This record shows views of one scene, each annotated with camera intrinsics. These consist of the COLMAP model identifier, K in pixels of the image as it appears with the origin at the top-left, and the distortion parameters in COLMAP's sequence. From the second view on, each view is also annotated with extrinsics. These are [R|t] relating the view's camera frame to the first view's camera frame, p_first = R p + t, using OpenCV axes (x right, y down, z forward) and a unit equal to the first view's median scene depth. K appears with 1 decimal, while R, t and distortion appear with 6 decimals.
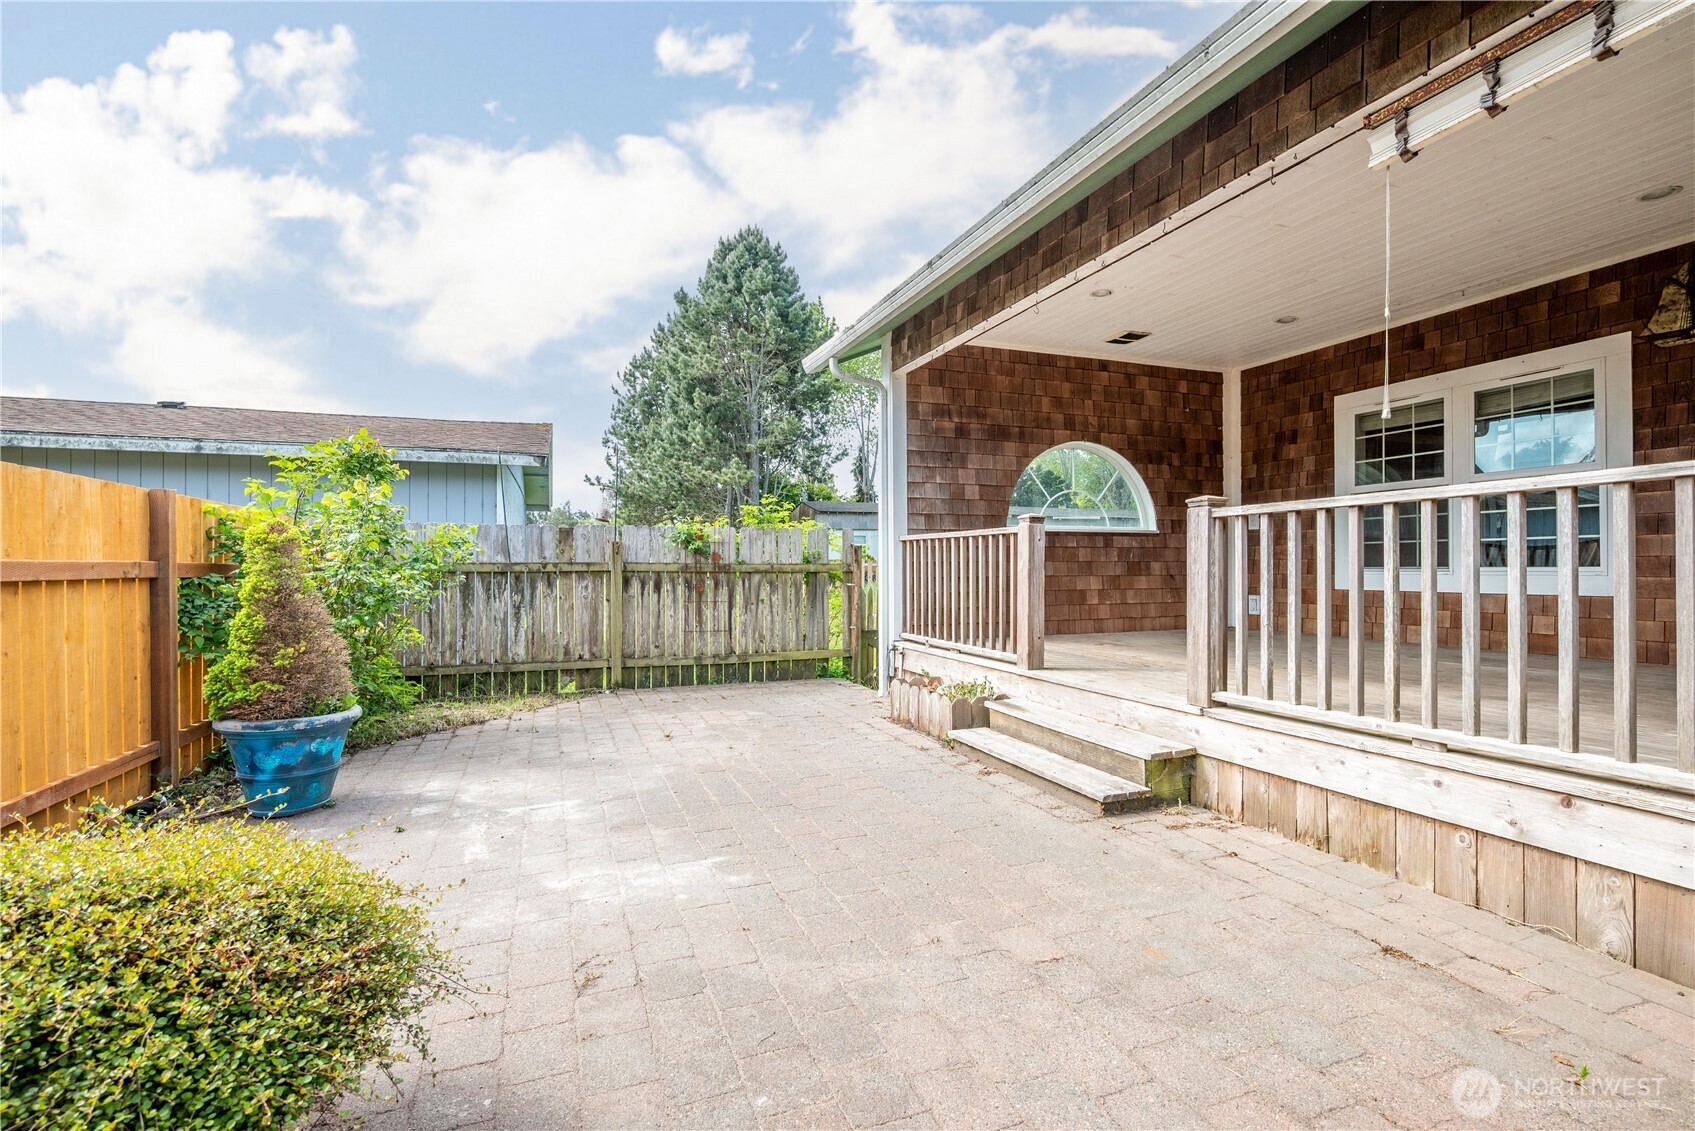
lens RADIAL K [[798.1, 0, 846.8], [0, 798.1, 562.3], [0, 0, 1]] dist [0.004297, 0.000235]
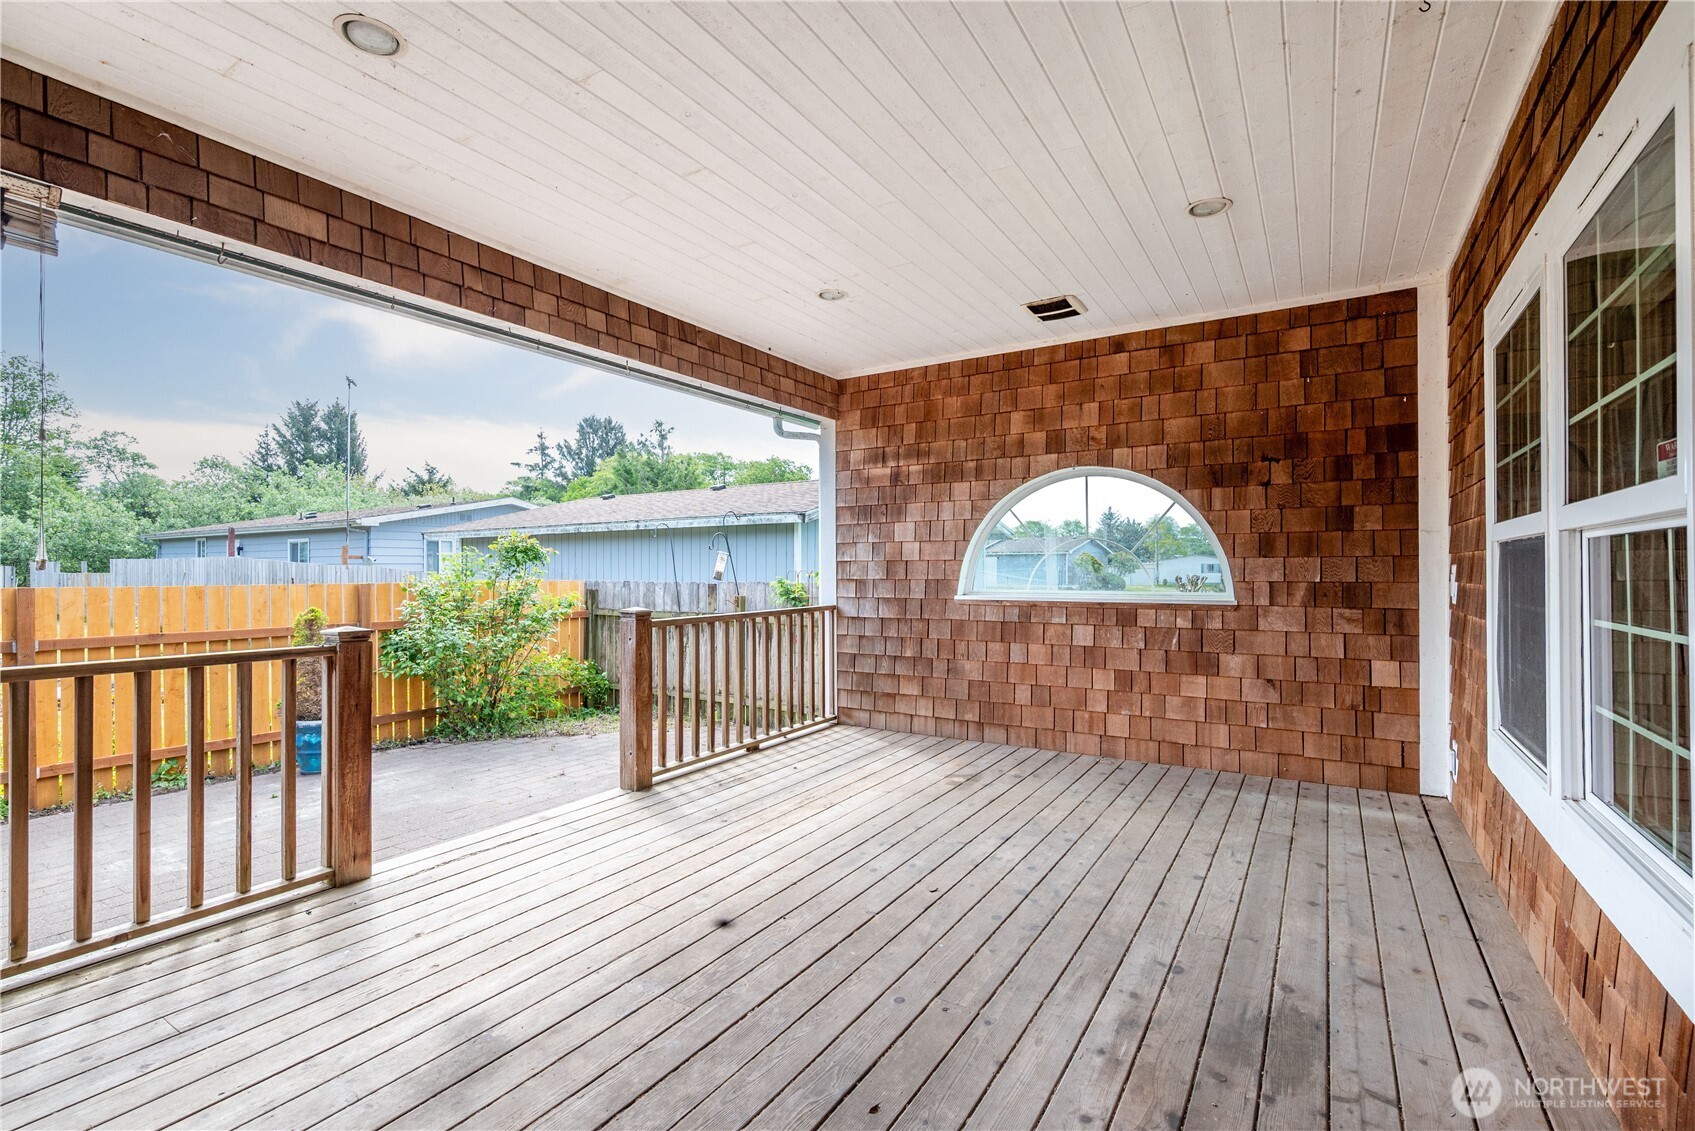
lens RADIAL K [[762.7, 0, 848.8], [0, 762.7, 569.7], [0, 0, 1]] dist [-0.000354, -0.000009]
pose [[0.602204, 0.002088, -0.798339, 0.667819], [0.003966, 0.999976, 0.005606, -0.067011], [0.798332, -0.006542, 0.602182, 0.444065]]
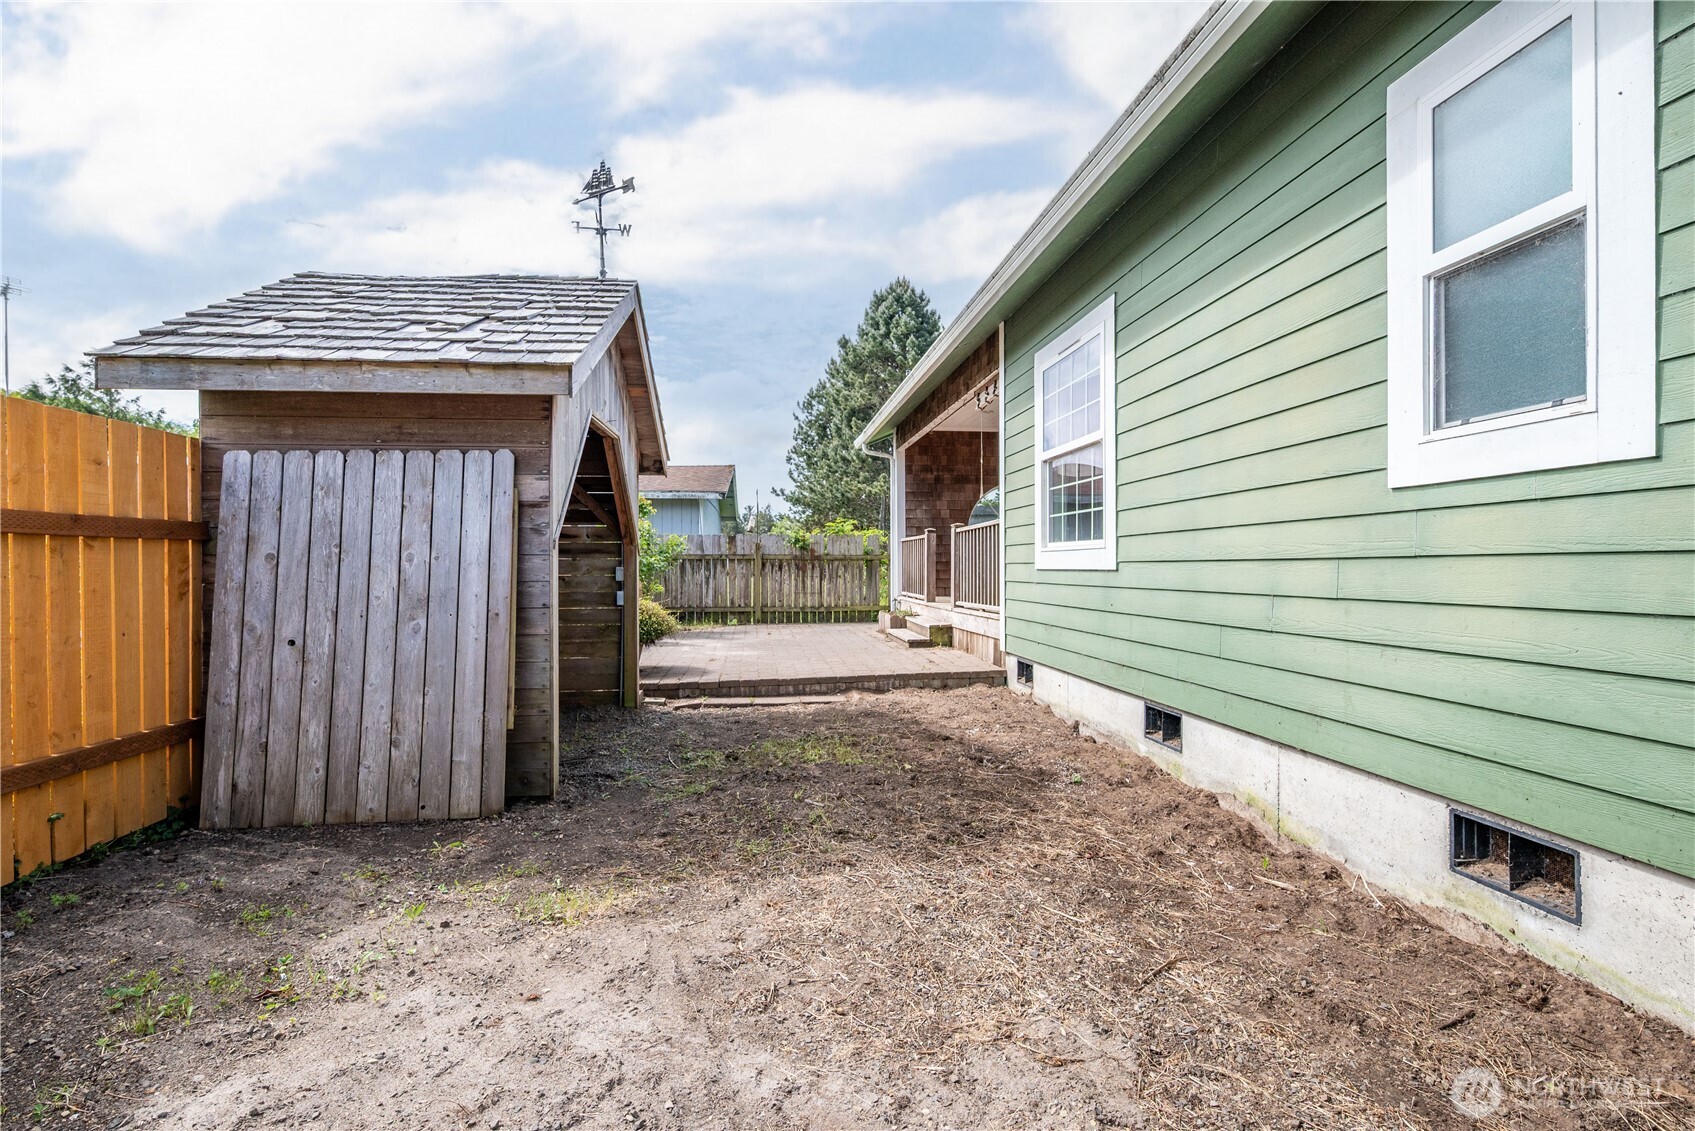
lens RADIAL K [[798.1, 0, 845.8], [0, 798.1, 561.4], [0, 0, 1]] dist [0.004297, 0.000235]
pose [[0.970527, -0.003389, -0.240967, 0.337206], [0.003509, 0.999994, 0.000070, 0.016367], [0.240966, -0.000913, 0.970533, -0.707354]]
